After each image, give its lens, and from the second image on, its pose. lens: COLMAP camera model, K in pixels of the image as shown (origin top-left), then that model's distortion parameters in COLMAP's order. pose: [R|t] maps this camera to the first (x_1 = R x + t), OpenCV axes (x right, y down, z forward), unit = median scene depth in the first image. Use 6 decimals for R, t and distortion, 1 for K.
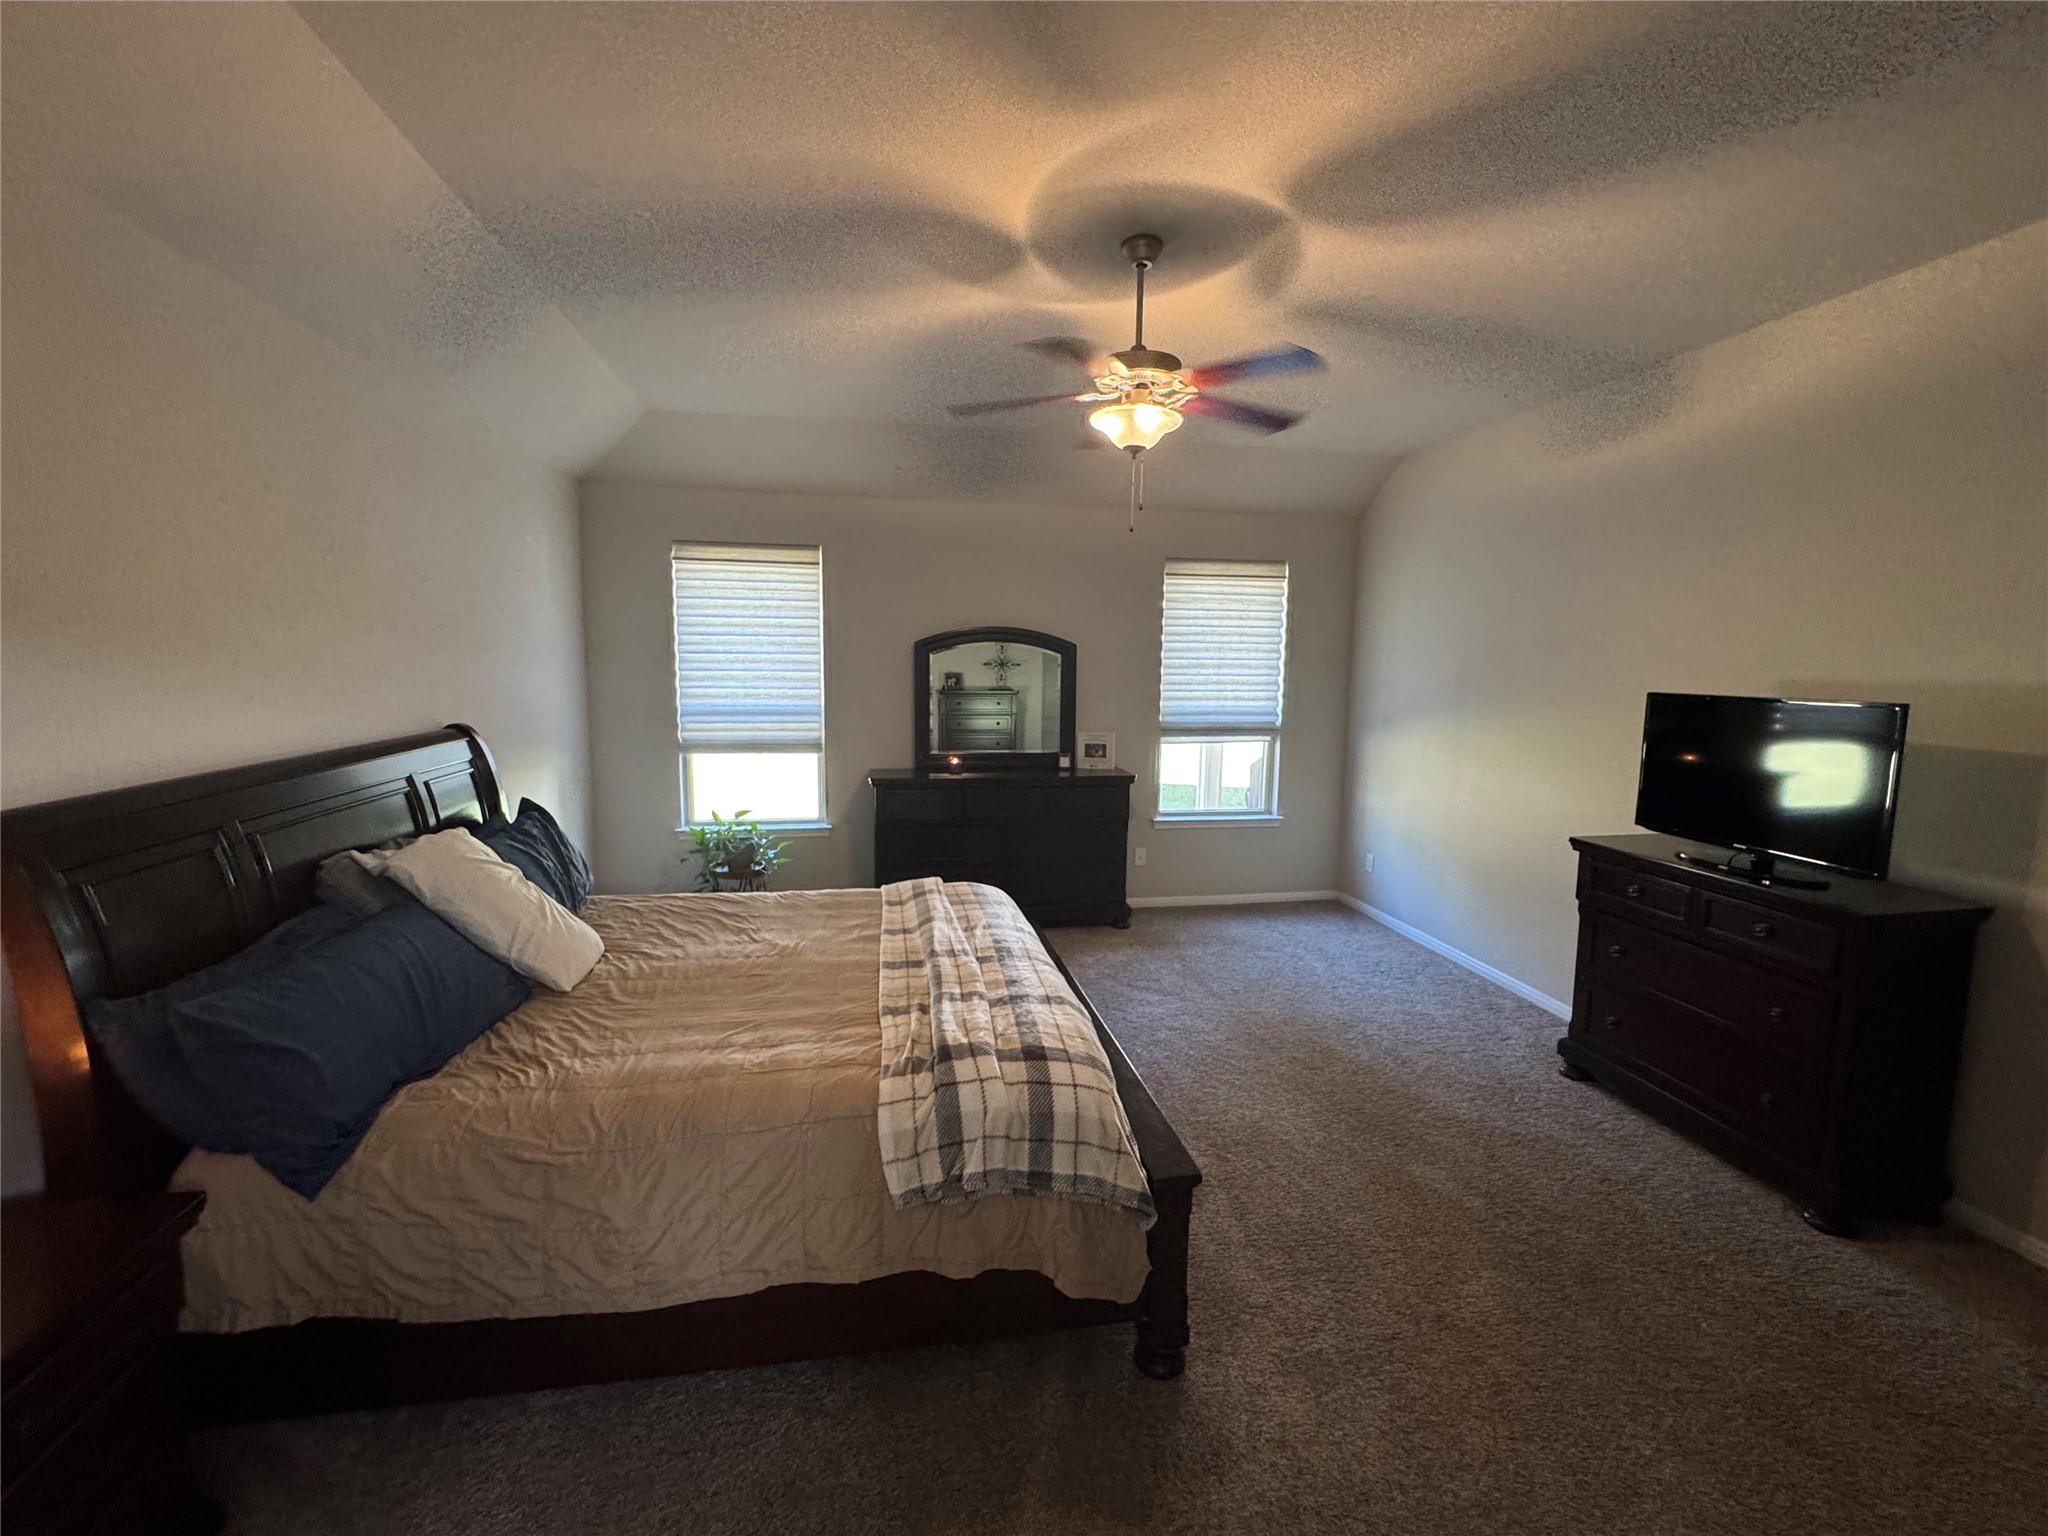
lens RADIAL K [[873.8, 0, 1021.1], [0, 873.8, 764.2], [0, 0, 1]] dist [-0.005128, 0.000002]
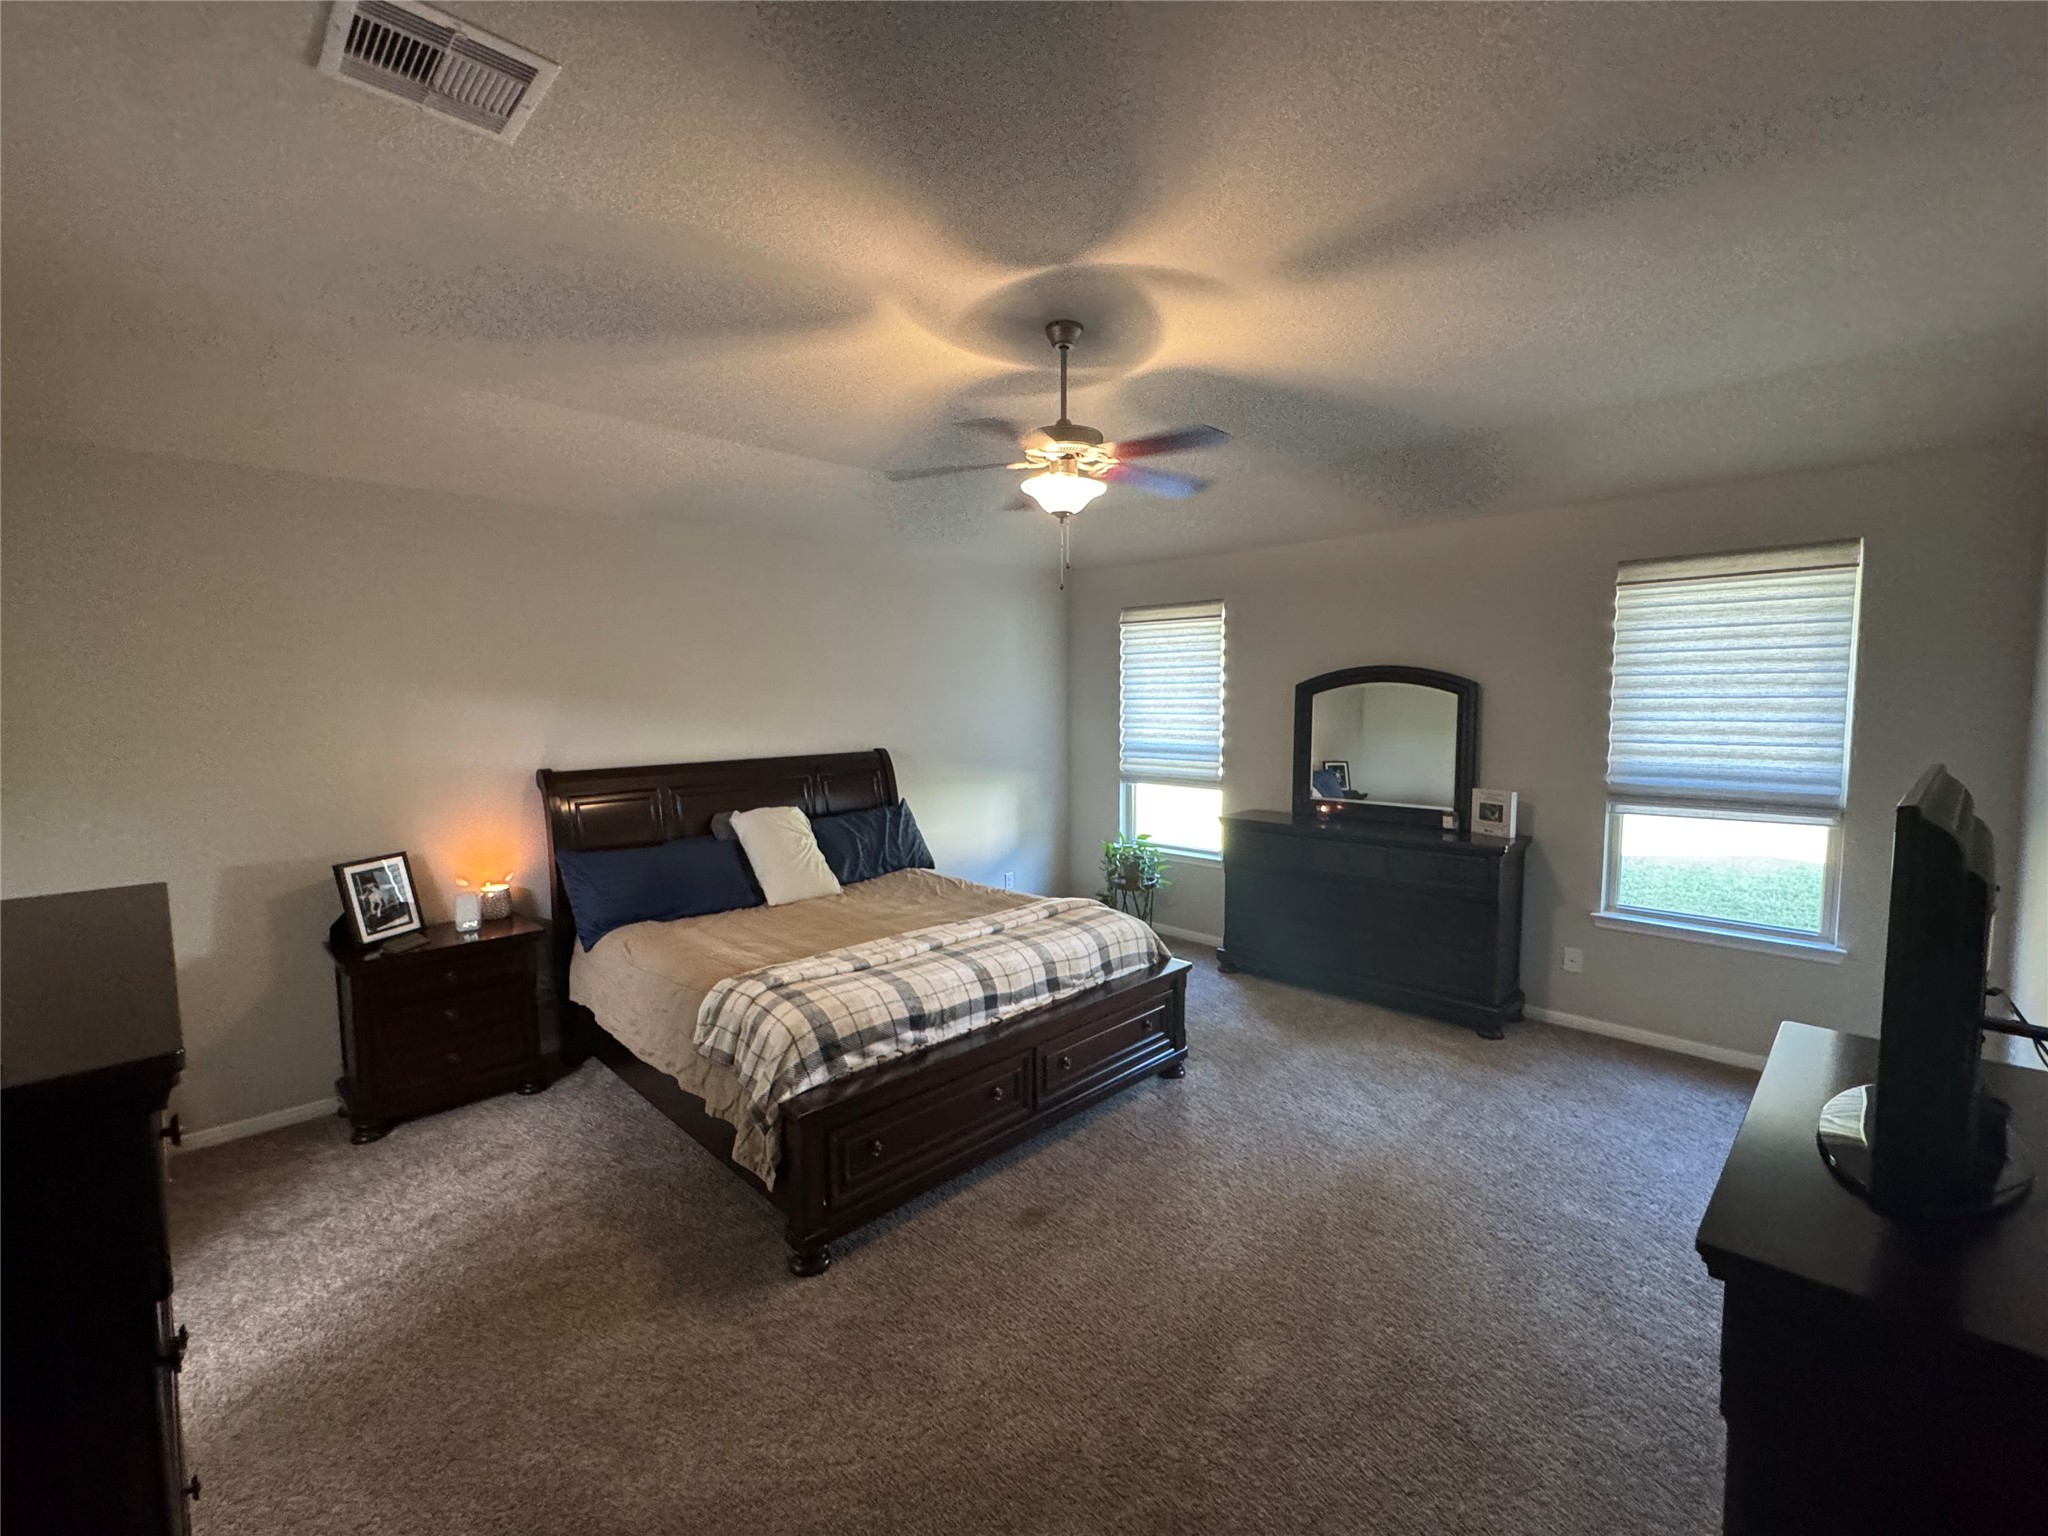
lens RADIAL K [[873.8, 0, 1021.1], [0, 873.8, 764.2], [0, 0, 1]] dist [-0.005128, 0.000002]
pose [[0.573037, 0.047322, -0.818162, 0.508442], [-0.083835, 0.996479, -0.001082, -0.023193], [0.815230, 0.069211, 0.574987, 0.180618]]
